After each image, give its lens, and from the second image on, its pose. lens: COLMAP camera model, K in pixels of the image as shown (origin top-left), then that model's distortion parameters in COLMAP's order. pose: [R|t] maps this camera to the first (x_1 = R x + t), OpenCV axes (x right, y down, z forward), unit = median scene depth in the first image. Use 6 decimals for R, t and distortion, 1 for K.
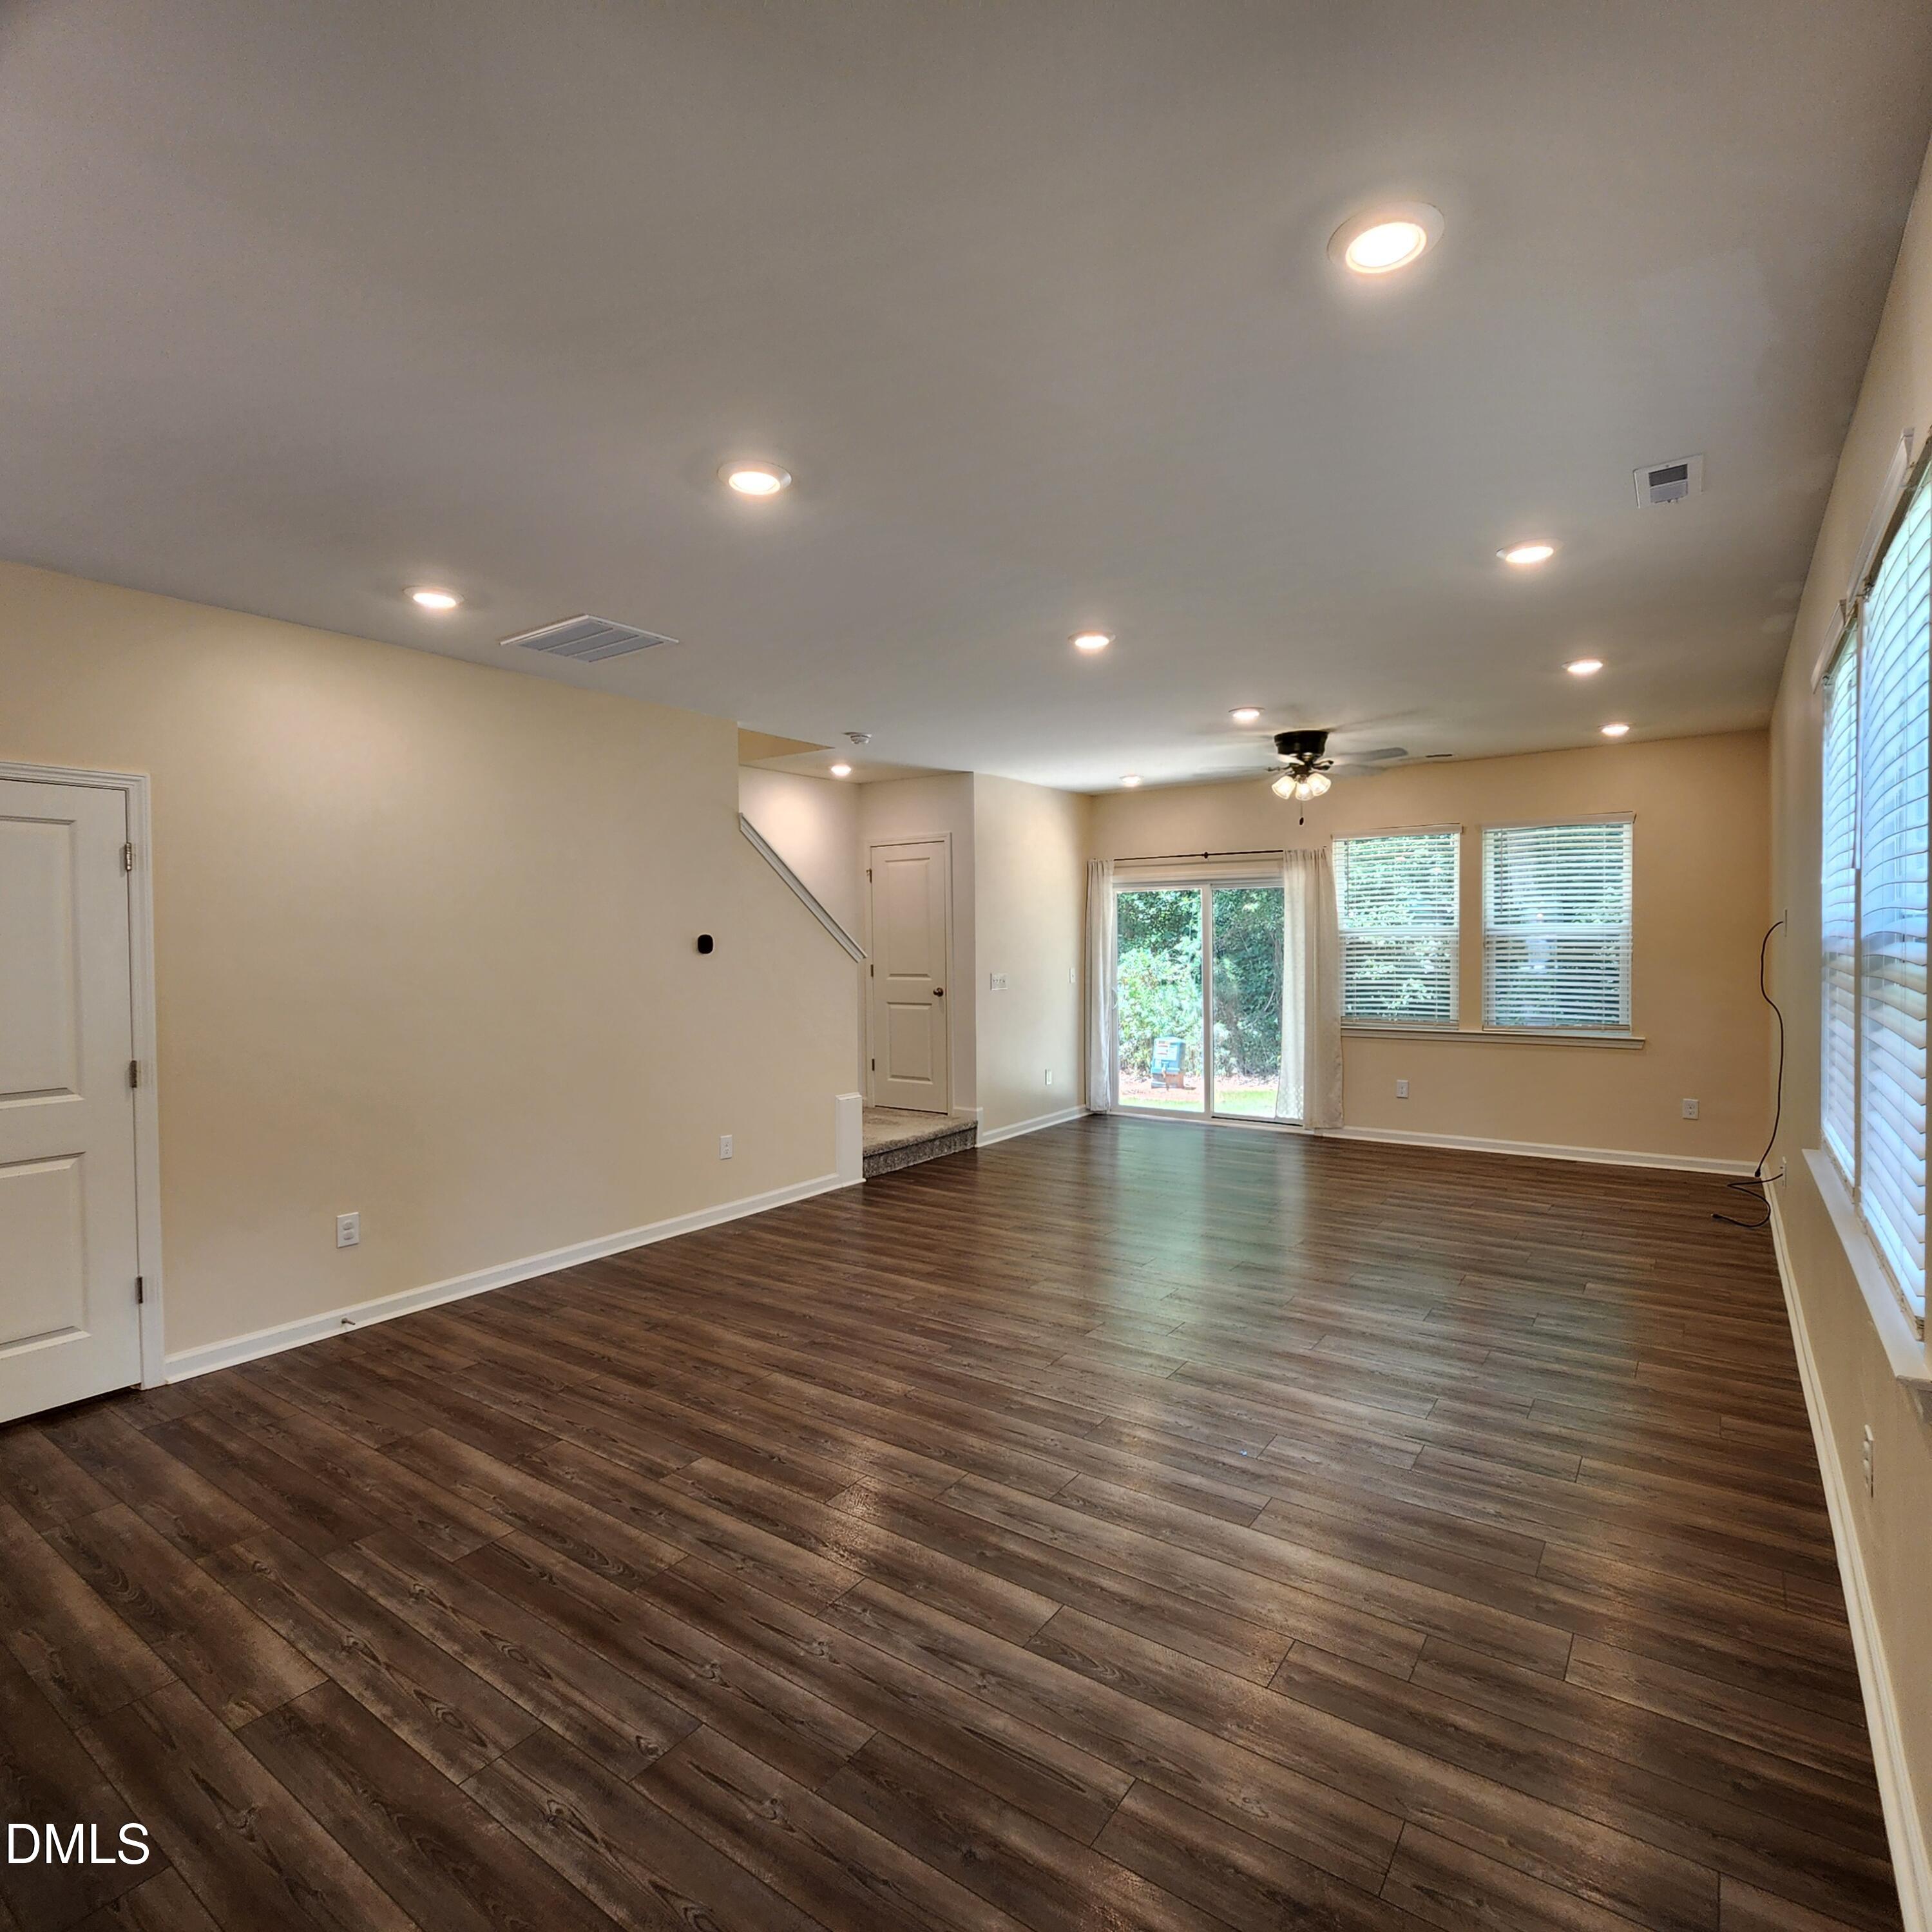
lens RADIAL K [[1055.4, 0, 960.6], [0, 1055.4, 962.1], [0, 0, 1]] dist [0.001238, -0.000507]
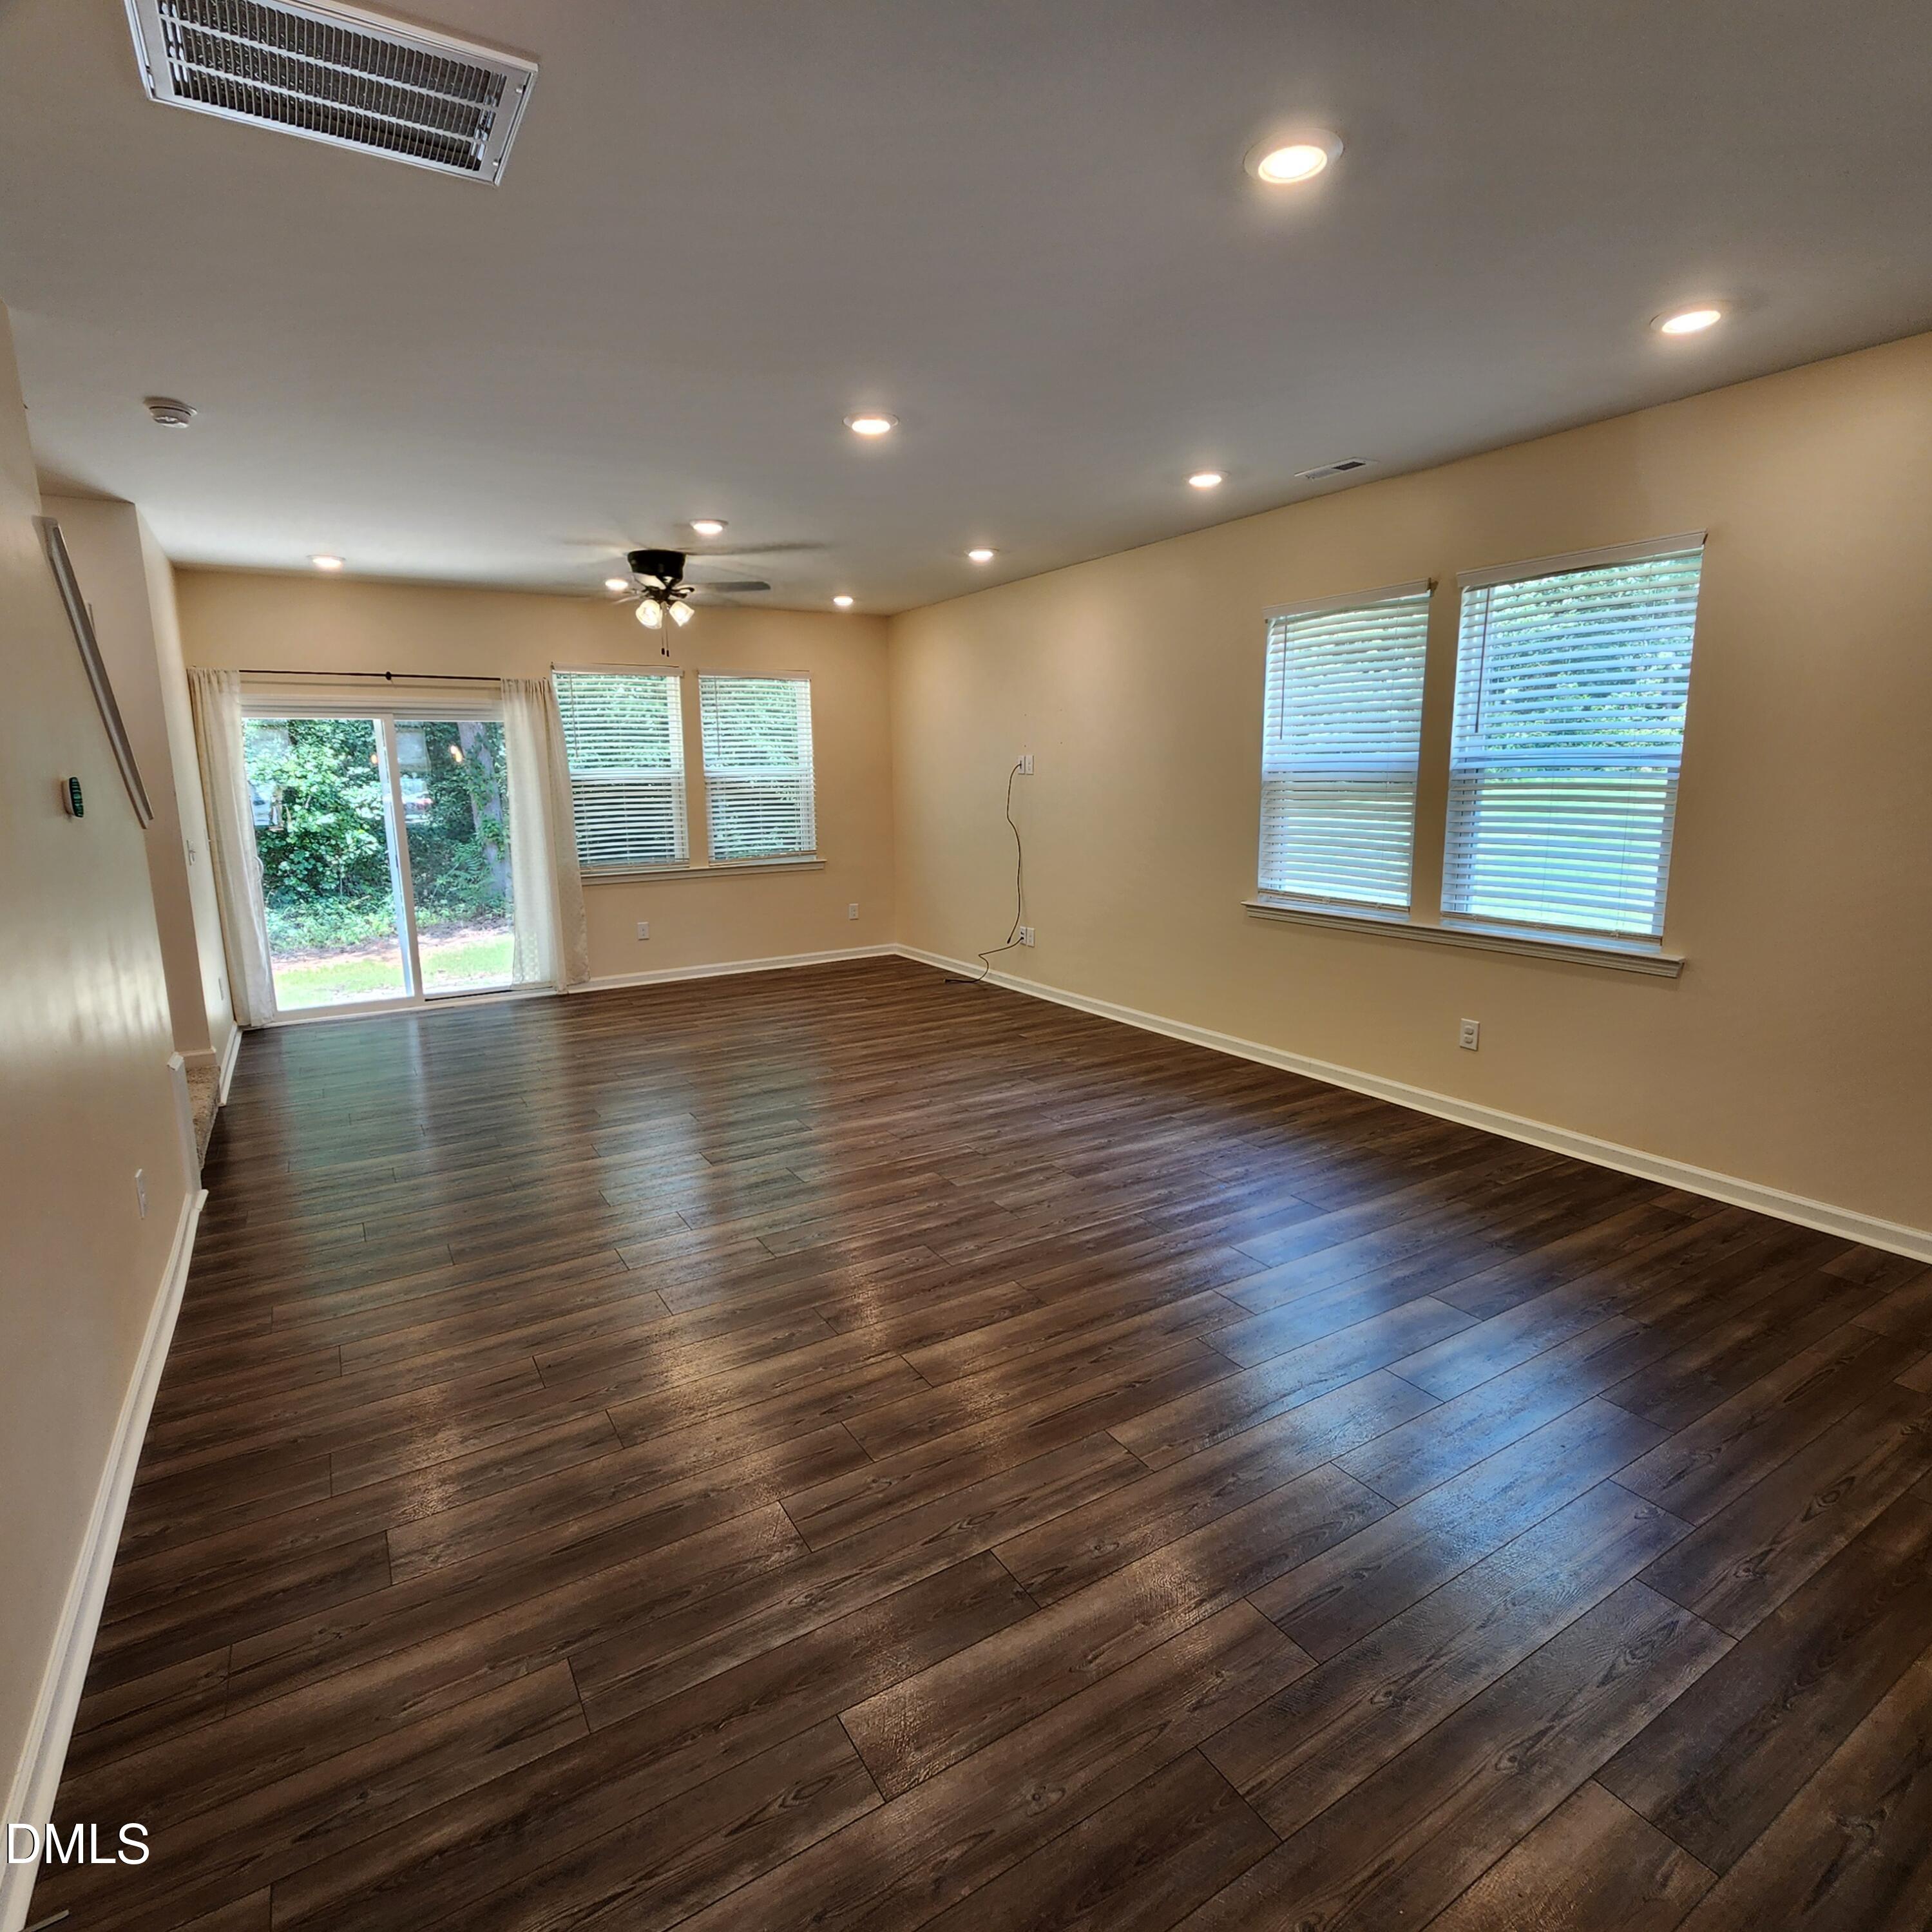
lens RADIAL K [[1055.4, 0, 955.1], [0, 1055.4, 961.3], [0, 0, 1]] dist [0.001238, -0.000507]
pose [[0.394145, -0.161624, 0.904725, -0.641538], [0.031219, 0.986201, 0.162579, -0.011050], [-0.918518, -0.035835, 0.393752, 0.539769]]
